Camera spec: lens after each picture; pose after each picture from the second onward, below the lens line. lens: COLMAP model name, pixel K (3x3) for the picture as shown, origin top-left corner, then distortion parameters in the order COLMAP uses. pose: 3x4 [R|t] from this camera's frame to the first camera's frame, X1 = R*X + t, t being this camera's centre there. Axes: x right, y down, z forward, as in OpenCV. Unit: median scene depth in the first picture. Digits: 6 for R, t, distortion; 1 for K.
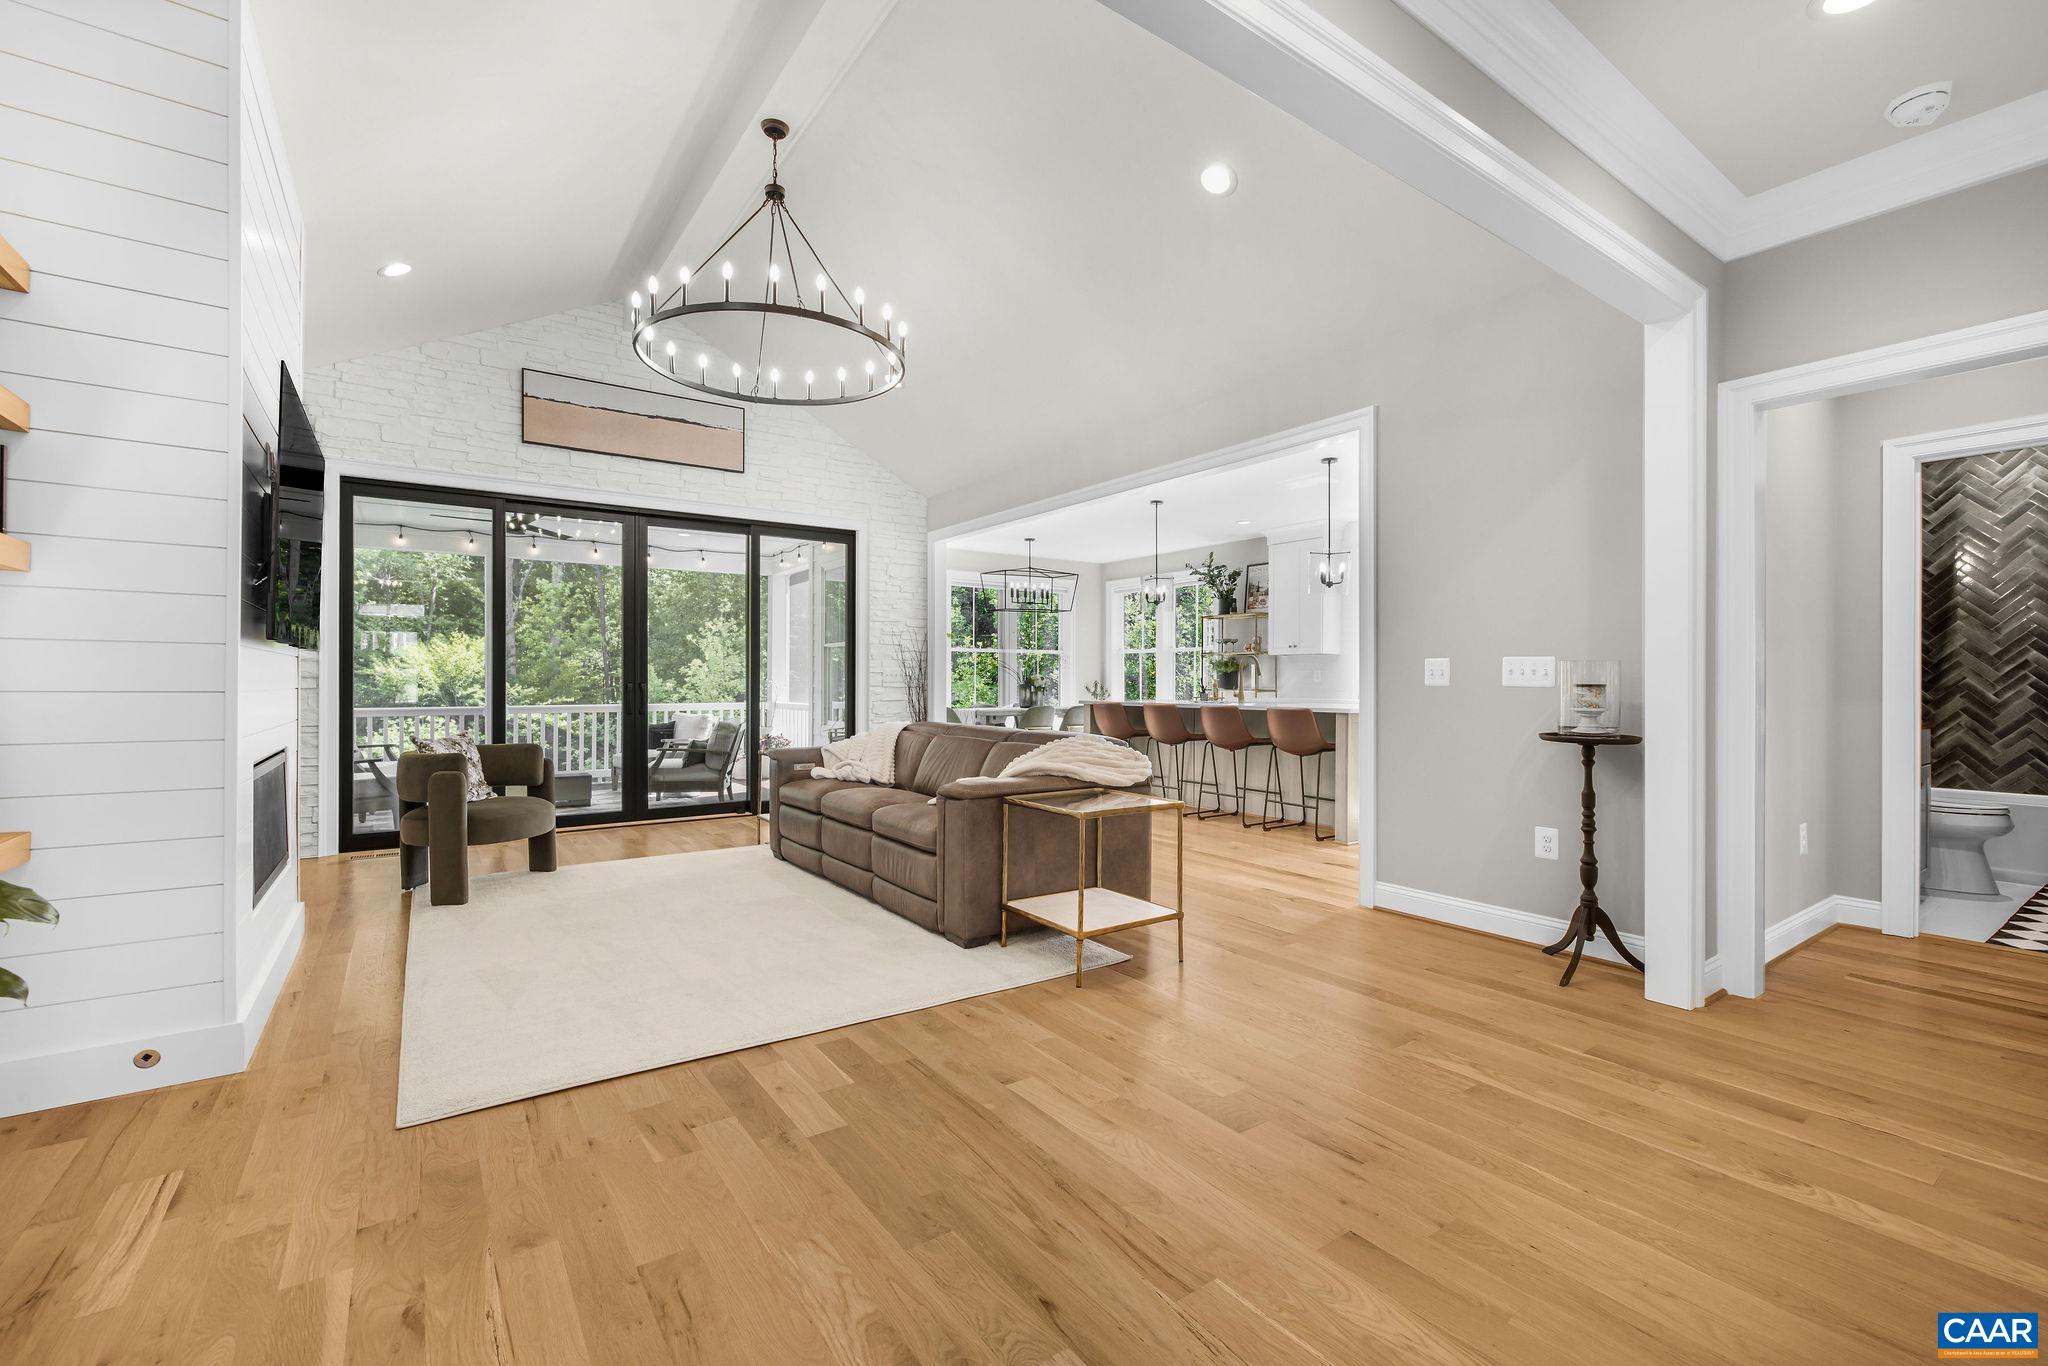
lens RADIAL K [[867.5, 0, 1018.2], [0, 867.5, 676.5], [0, 0, 1]] dist [0.000388, -0.000040]
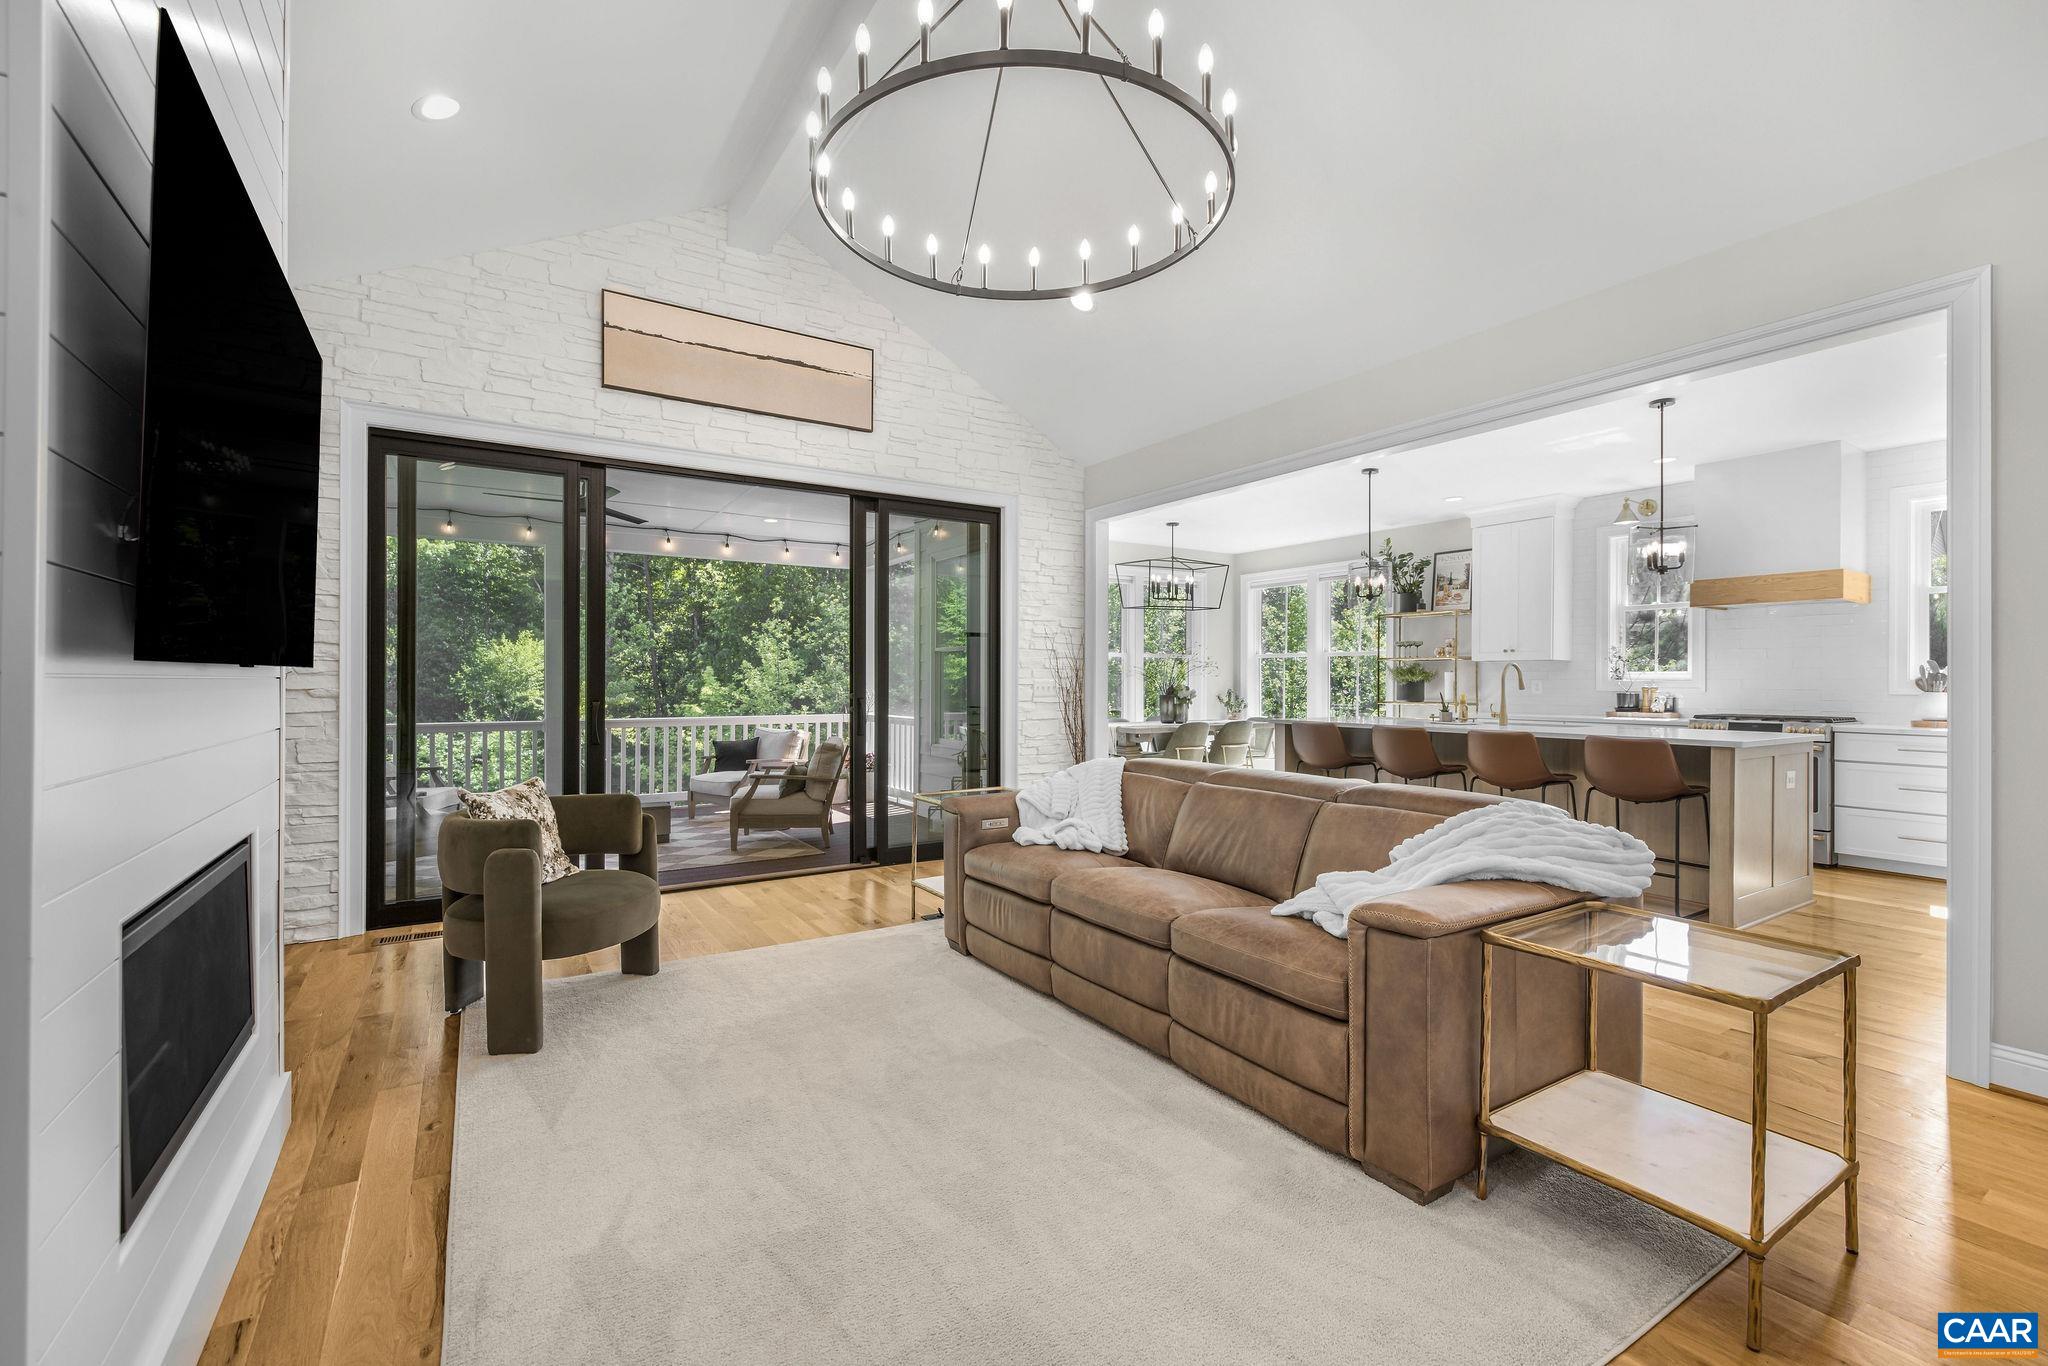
lens RADIAL K [[867.5, 0, 1015.2], [0, 867.5, 676.9], [0, 0, 1]] dist [0.000388, -0.000040]
pose [[0.999071, 0.001269, -0.043065, -0.175249], [-0.001278, 0.999999, -0.000184, -0.014647], [0.043065, 0.000239, 0.999072, 0.253047]]
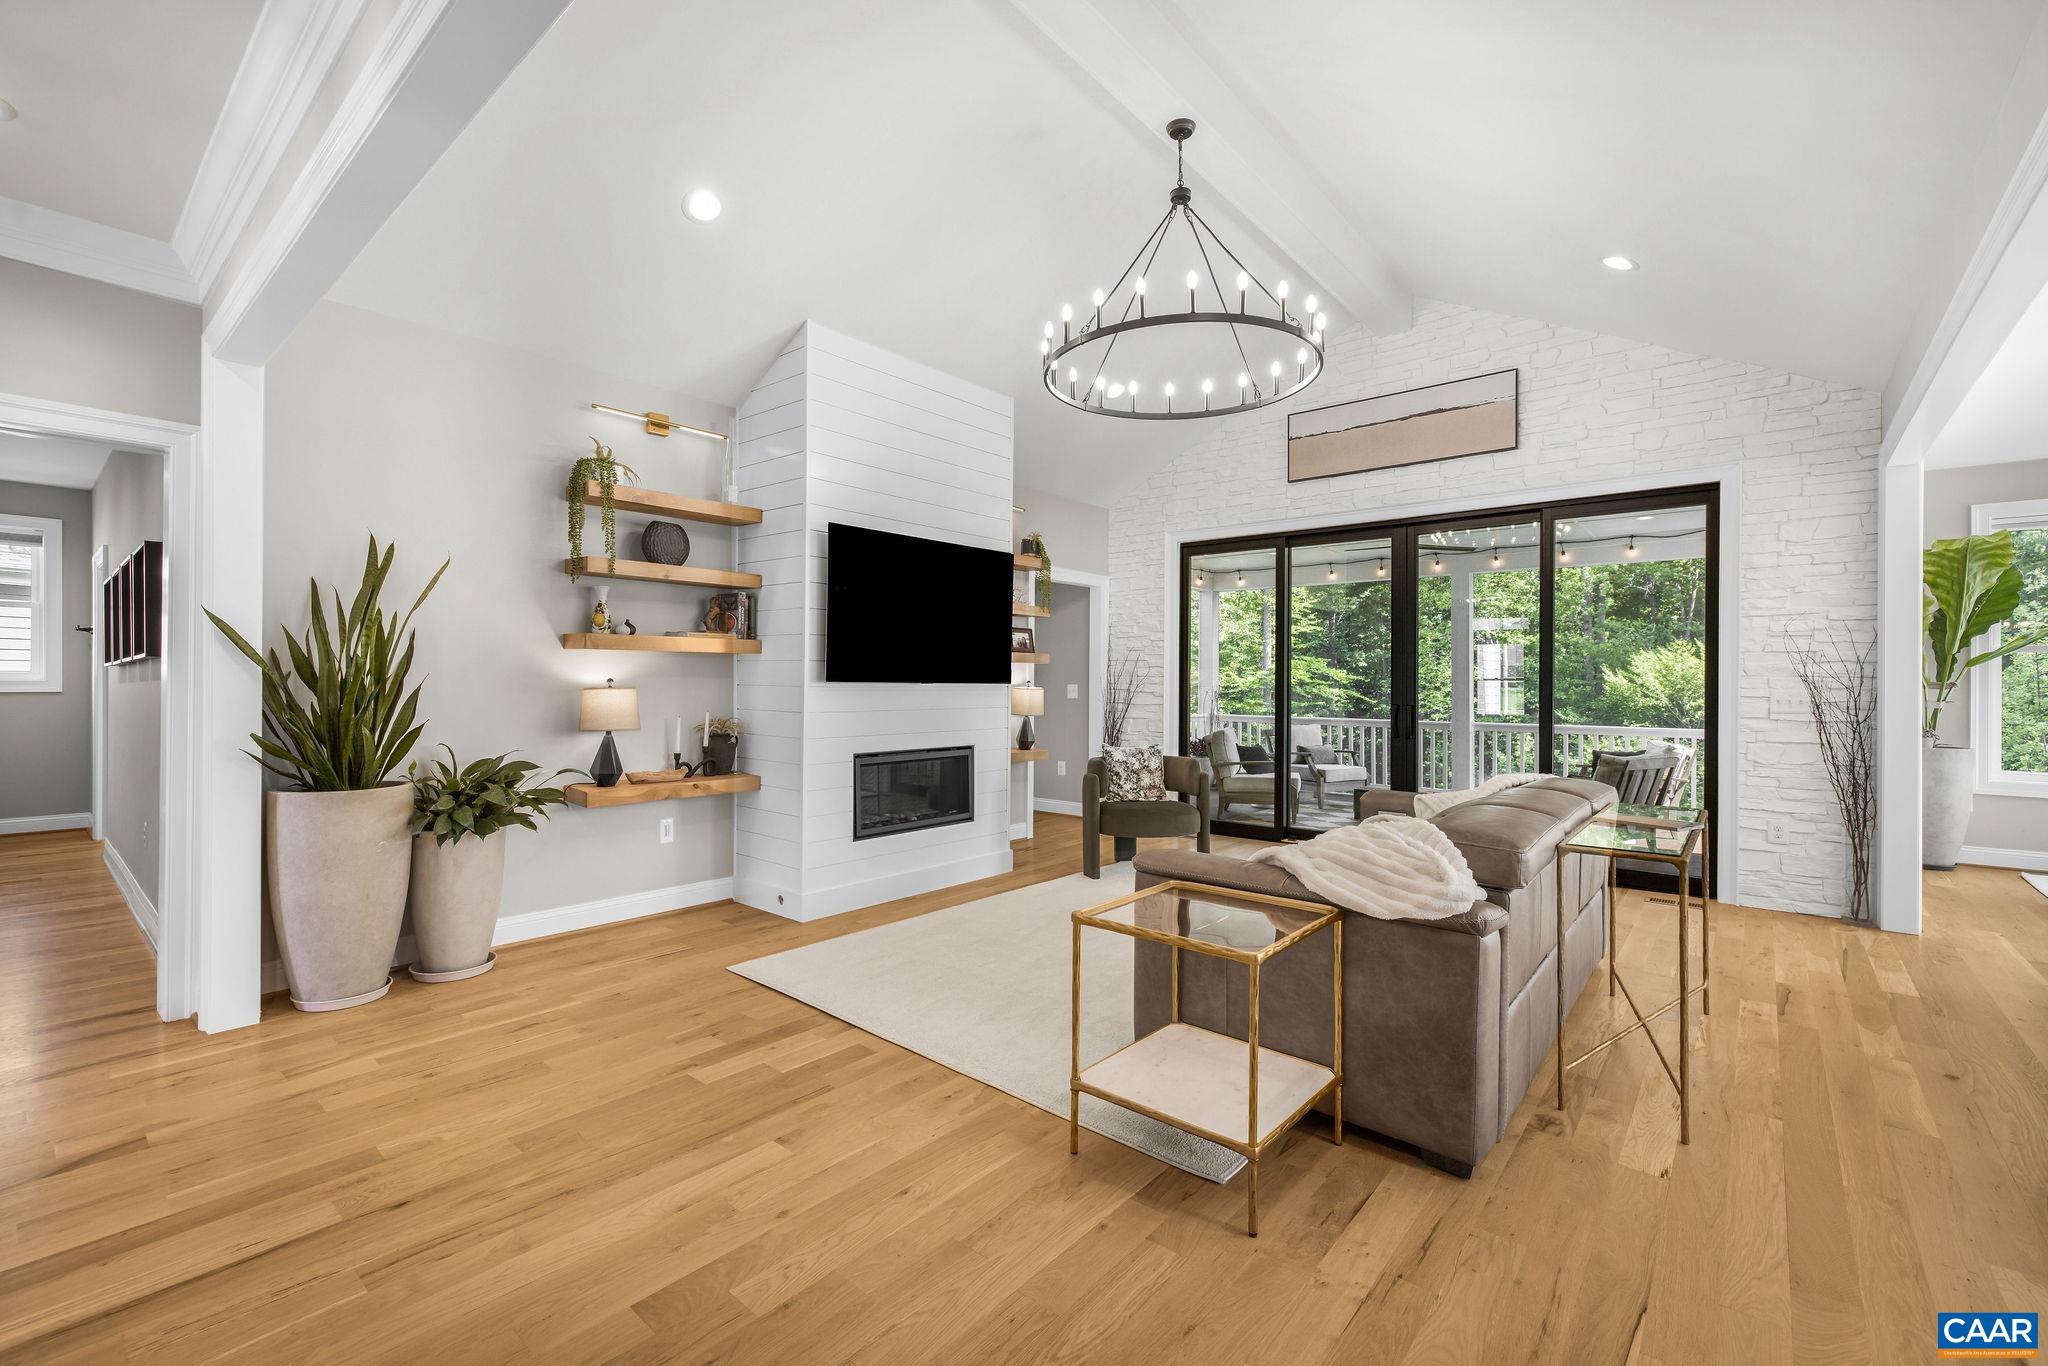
lens RADIAL K [[867.5, 0, 1032.8], [0, 867.5, 681.5], [0, 0, 1]] dist [0.000388, -0.000040]
pose [[0.255914, -0.000635, -0.966699, 0.400672], [-0.001209, 0.999999, -0.000977, -0.018518], [0.966699, 0.001419, 0.255913, 0.410333]]
